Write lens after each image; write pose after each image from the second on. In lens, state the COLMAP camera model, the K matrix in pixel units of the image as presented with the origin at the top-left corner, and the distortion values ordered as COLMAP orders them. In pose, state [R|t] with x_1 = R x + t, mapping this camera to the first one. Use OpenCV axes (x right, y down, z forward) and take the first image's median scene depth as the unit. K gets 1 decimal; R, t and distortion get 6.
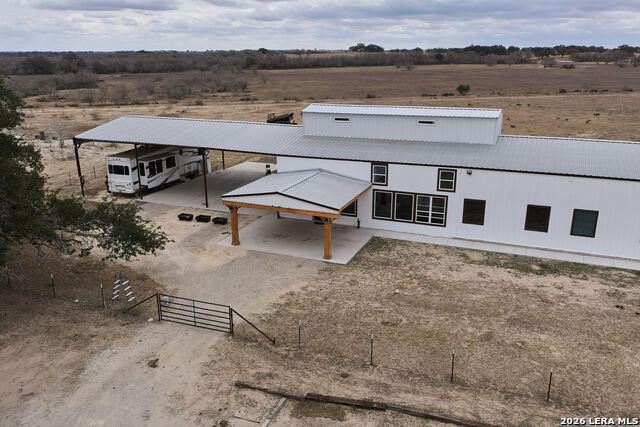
lens RADIAL K [[529.3, 0, 321.0], [0, 529.3, 218.2], [0, 0, 1]] dist [0.020747, -0.032542]
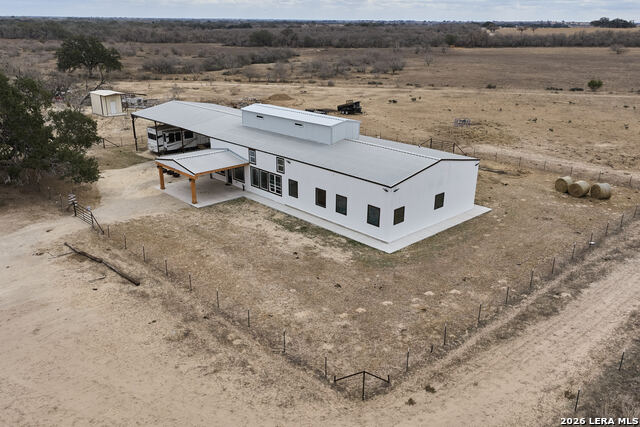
lens RADIAL K [[529.3, 0, 321.0], [0, 529.3, 218.2], [0, 0, 1]] dist [0.020747, -0.032542]
pose [[0.912830, 0.154721, -0.377892, 0.924617], [-0.135409, 0.987767, 0.077331, -0.054507], [0.385234, -0.019420, 0.922615, -0.338737]]
